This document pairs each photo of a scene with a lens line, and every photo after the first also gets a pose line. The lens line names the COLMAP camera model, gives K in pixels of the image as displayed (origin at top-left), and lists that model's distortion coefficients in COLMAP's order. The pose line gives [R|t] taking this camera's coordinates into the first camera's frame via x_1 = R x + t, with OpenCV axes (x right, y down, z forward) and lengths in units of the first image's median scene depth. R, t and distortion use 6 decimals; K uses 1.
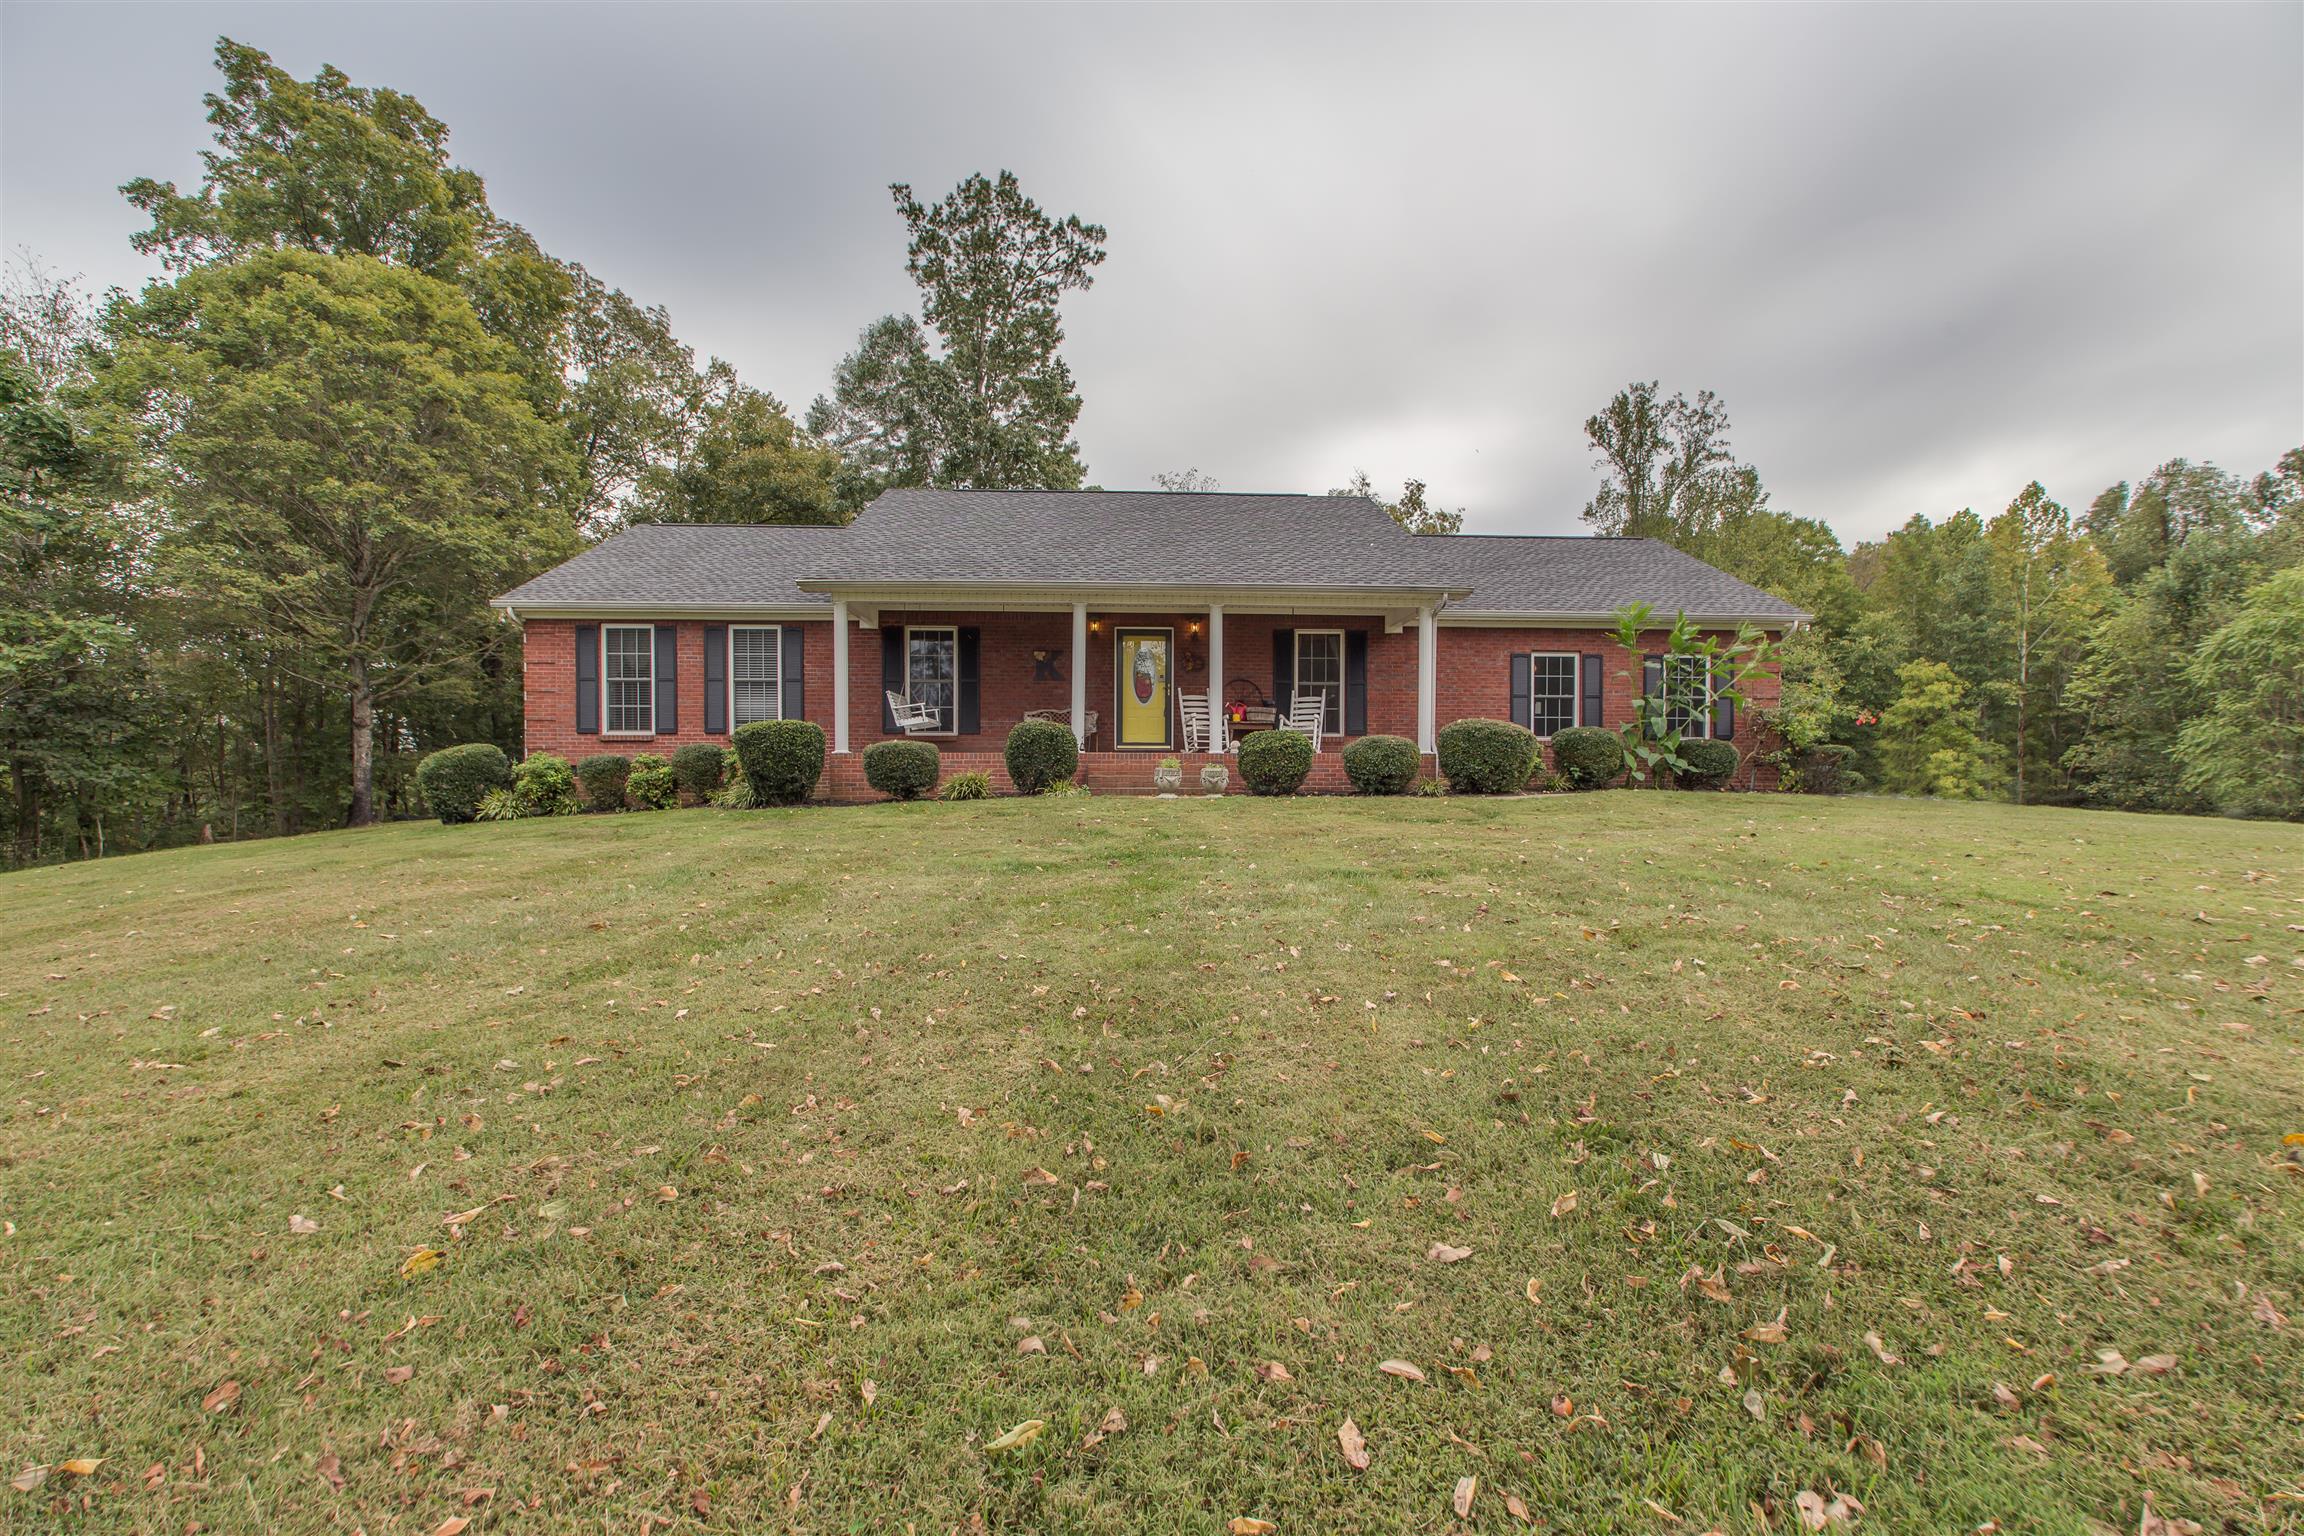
lens RADIAL K [[1244.7, 0, 1162.5], [0, 1244.7, 779.5], [0, 0, 1]] dist [-0.018787, -0.002971]
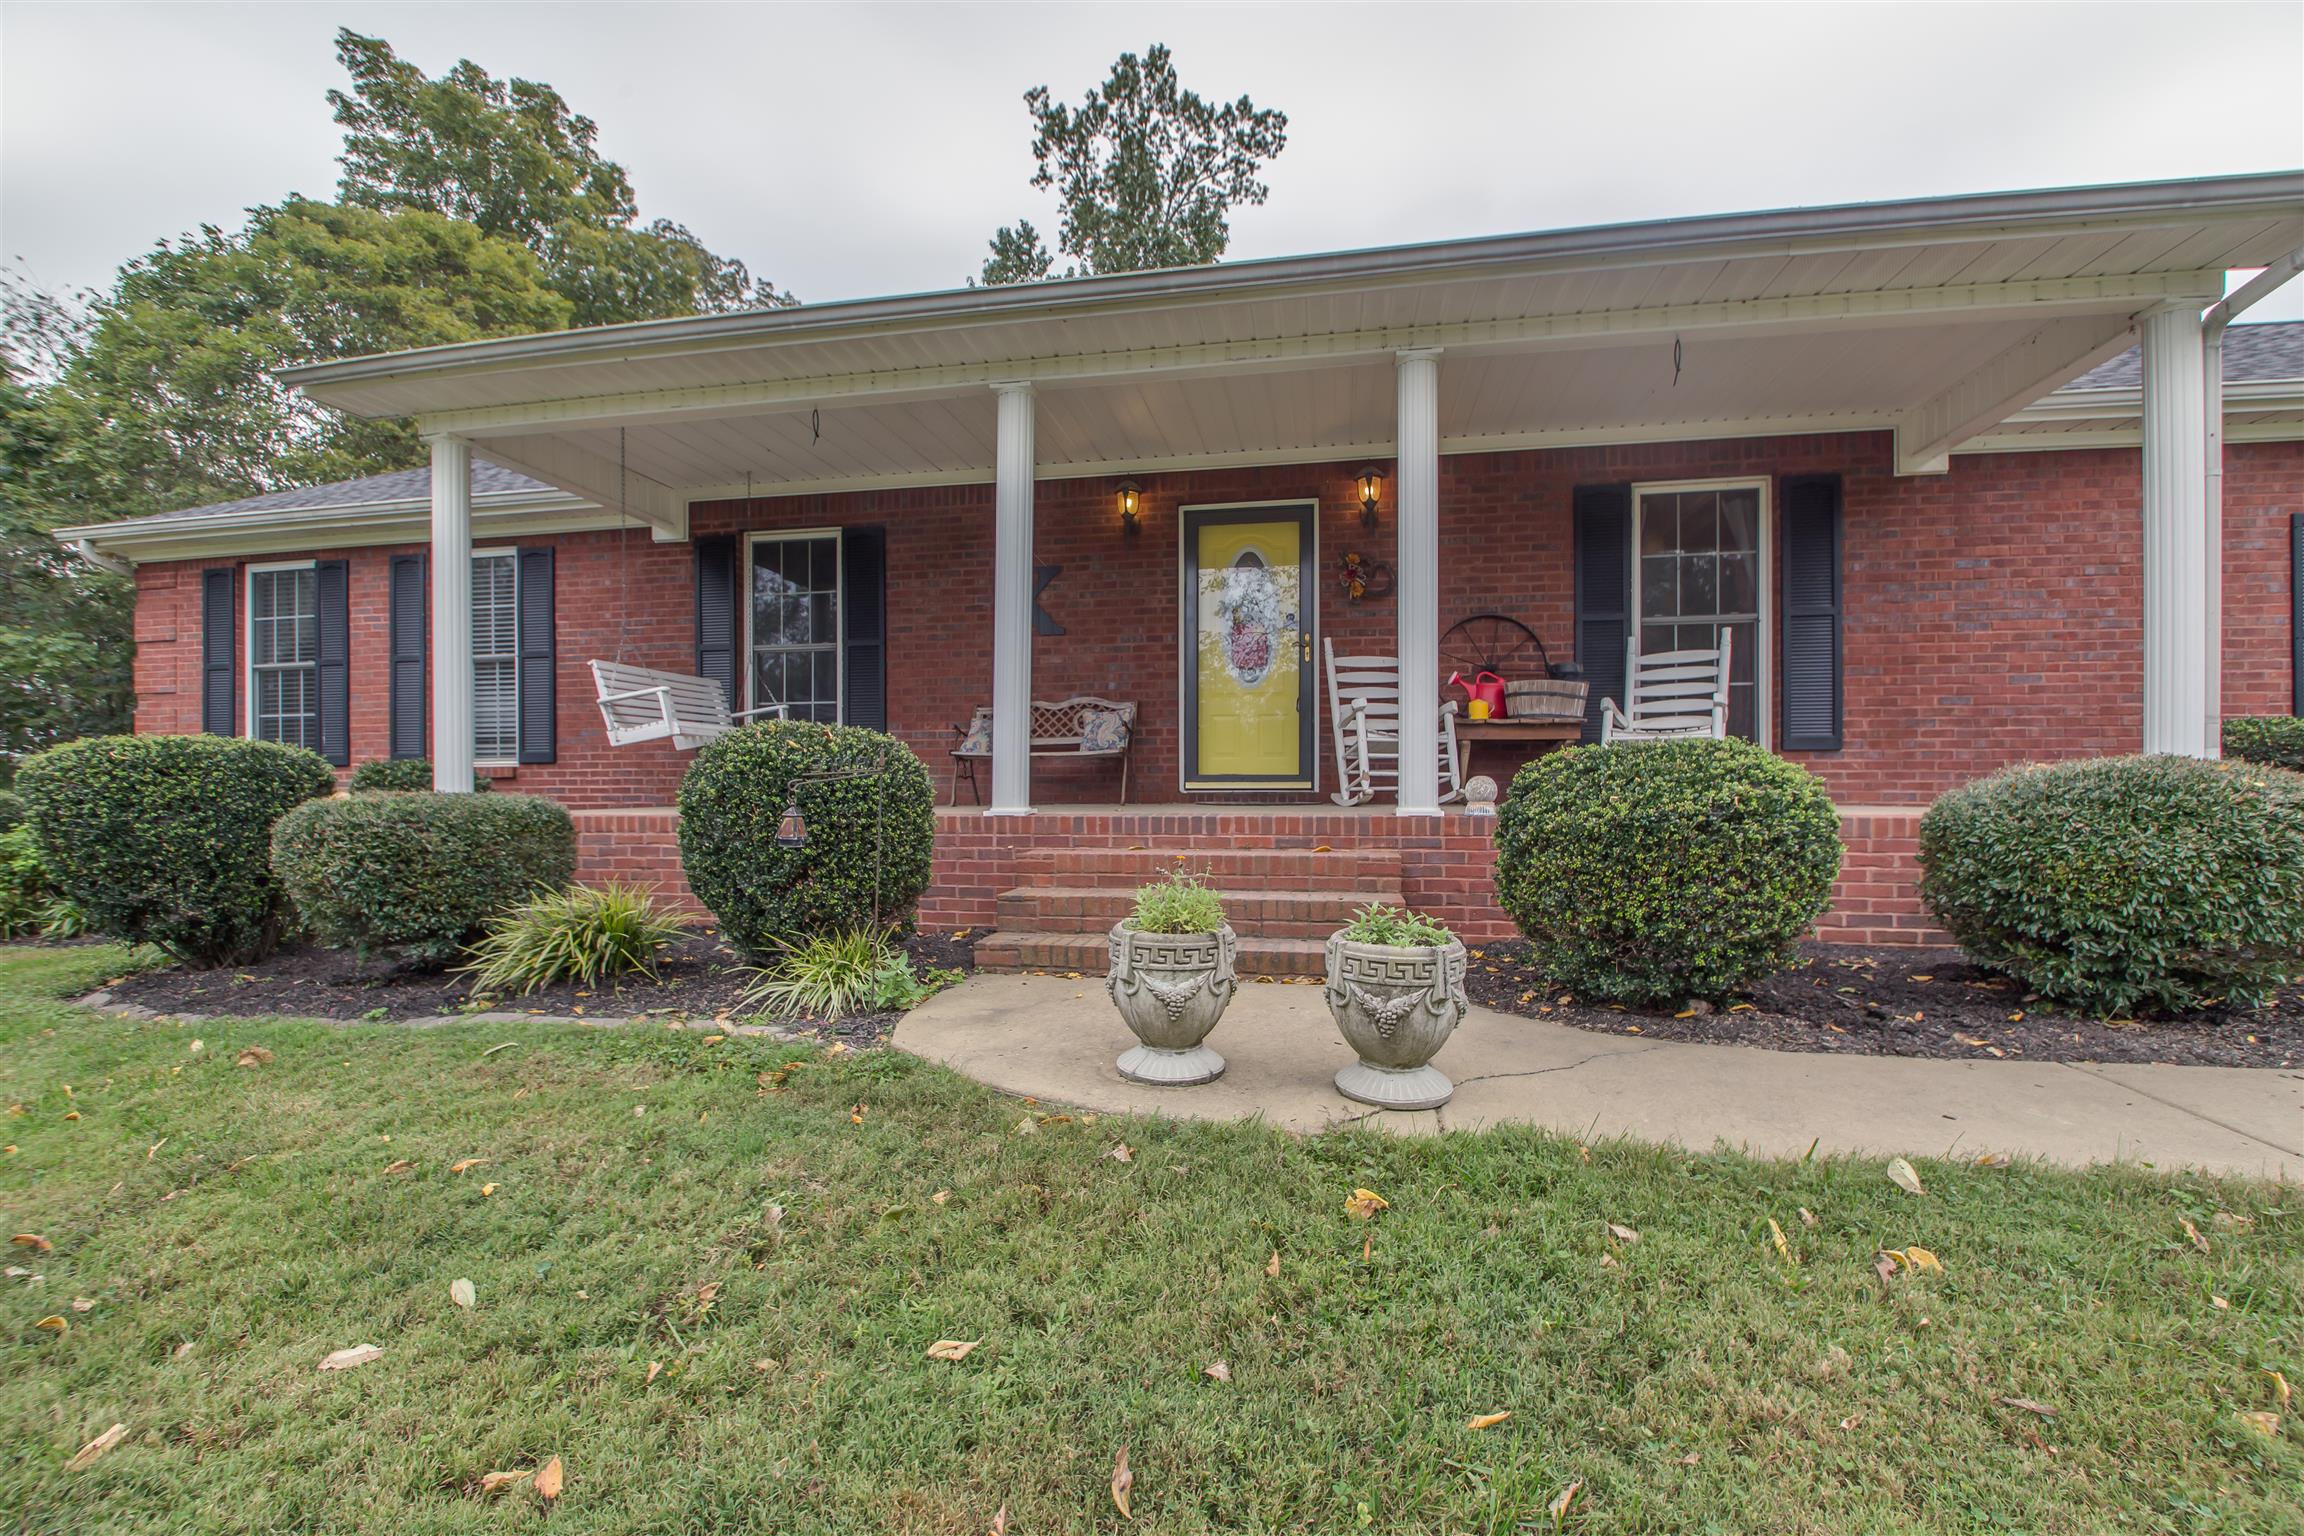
lens RADIAL K [[929.6, 0, 1163.1], [0, 929.6, 795.2], [0, 0, 1]] dist [-0.007787, -0.000194]
pose [[0.970667, -0.001836, -0.240421, 0.025816], [0.006004, 0.999844, 0.016605, -0.021940], [0.240353, -0.017561, 0.970527, 0.531679]]
